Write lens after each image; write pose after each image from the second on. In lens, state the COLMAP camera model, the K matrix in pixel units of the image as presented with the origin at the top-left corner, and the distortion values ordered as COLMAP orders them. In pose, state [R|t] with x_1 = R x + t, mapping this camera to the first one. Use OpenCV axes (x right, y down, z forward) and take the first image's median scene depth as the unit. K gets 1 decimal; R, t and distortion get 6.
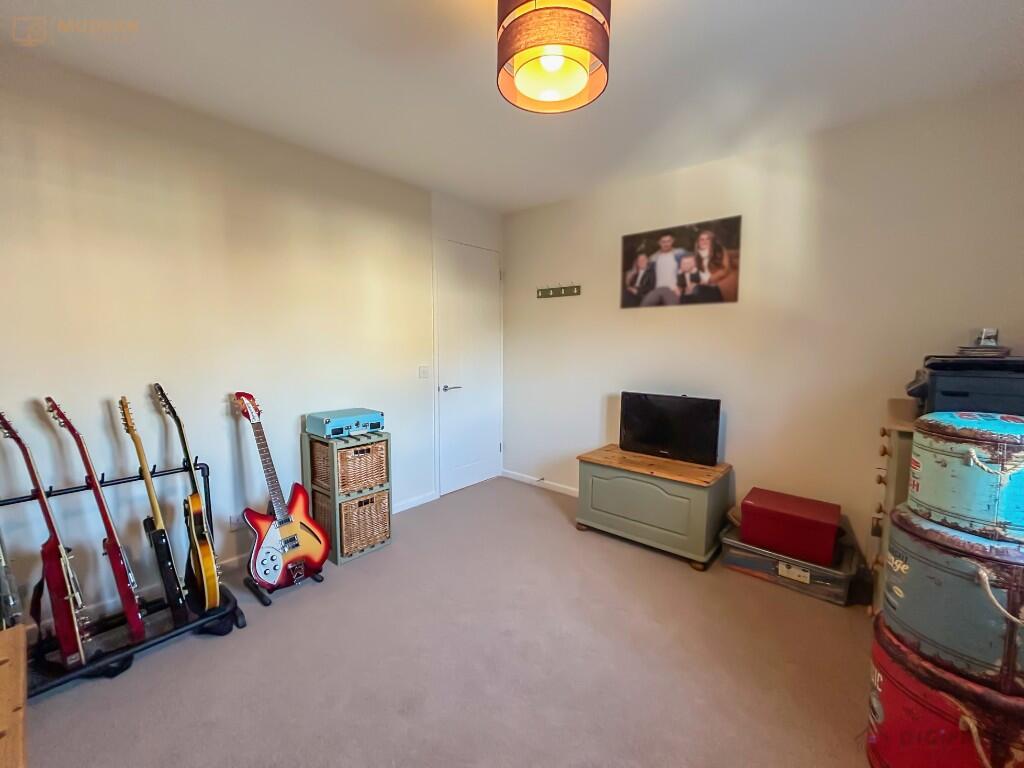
lens RADIAL K [[413.3, 0, 511.9], [0, 413.3, 383.4], [0, 0, 1]] dist [0.001796, 0.000946]
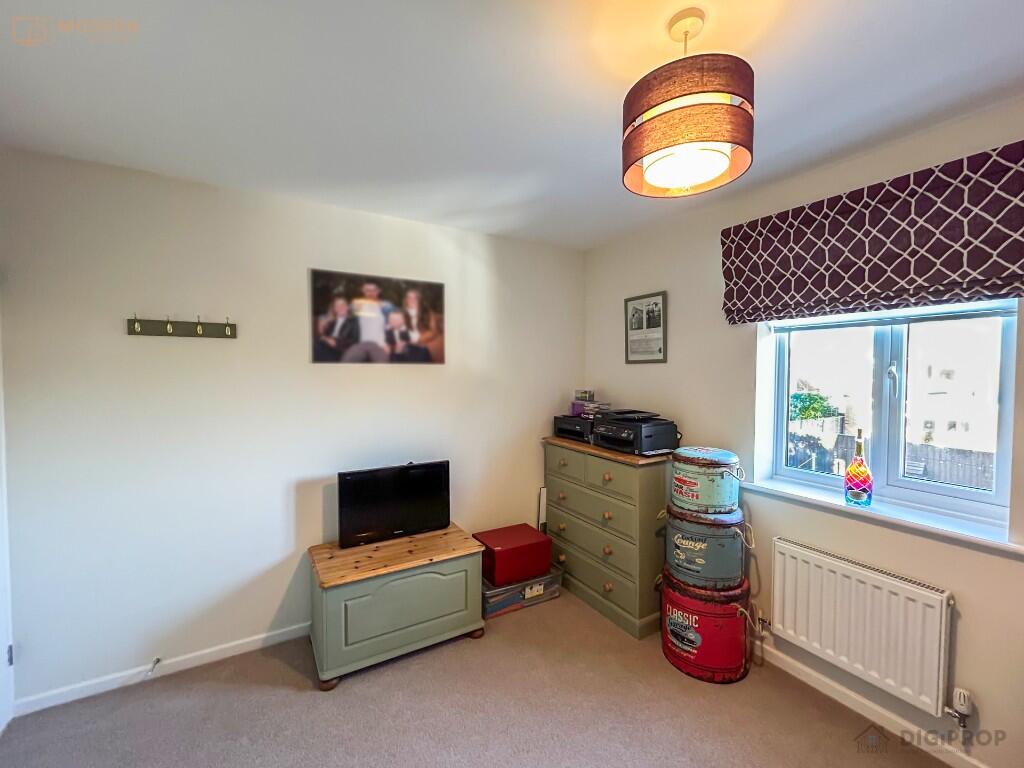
lens RADIAL K [[432.1, 0, 508.2], [0, 432.1, 384.6], [0, 0, 1]] dist [-0.001595, 0.000270]
pose [[0.327125, -0.034812, 0.944340, -0.412036], [0.094499, 0.995517, 0.003963, -0.126701], [-0.940244, 0.087942, 0.328948, 0.464687]]
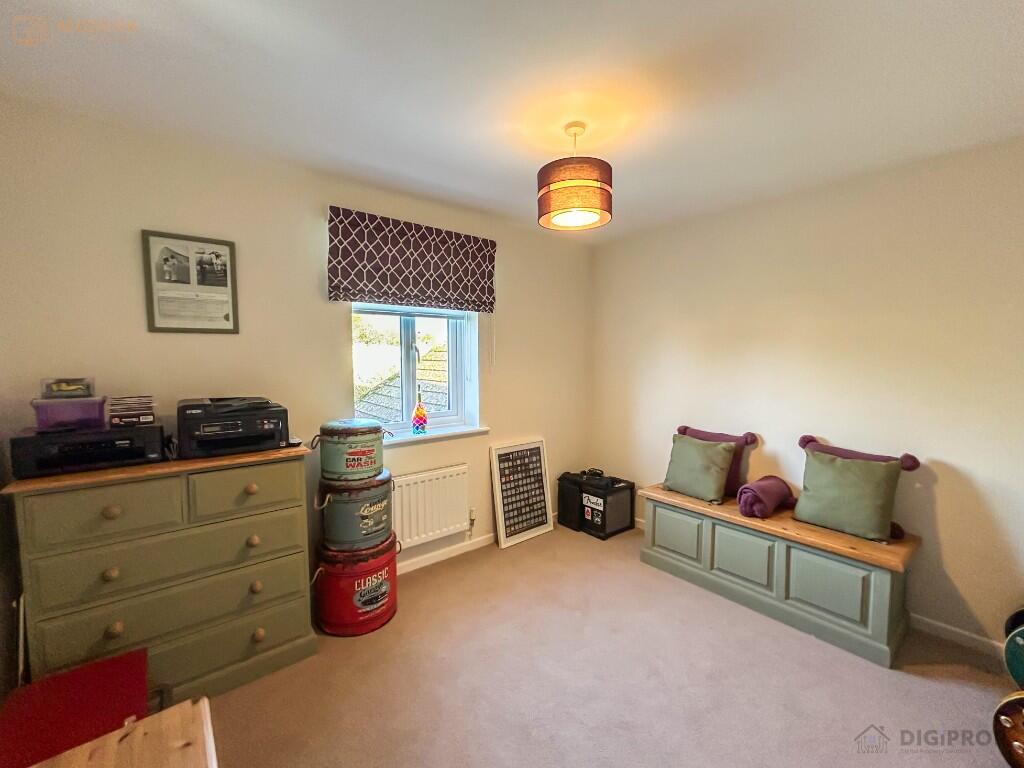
lens RADIAL K [[425.2, 0, 512.0], [0, 425.2, 384.0], [0, 0, 1]] dist [0.001430, 0.000639]
pose [[-0.984144, -0.015511, 0.176691, 0.005906], [0.014940, 0.985380, 0.169716, -0.171779], [-0.176740, 0.169665, -0.969524, 1.113895]]
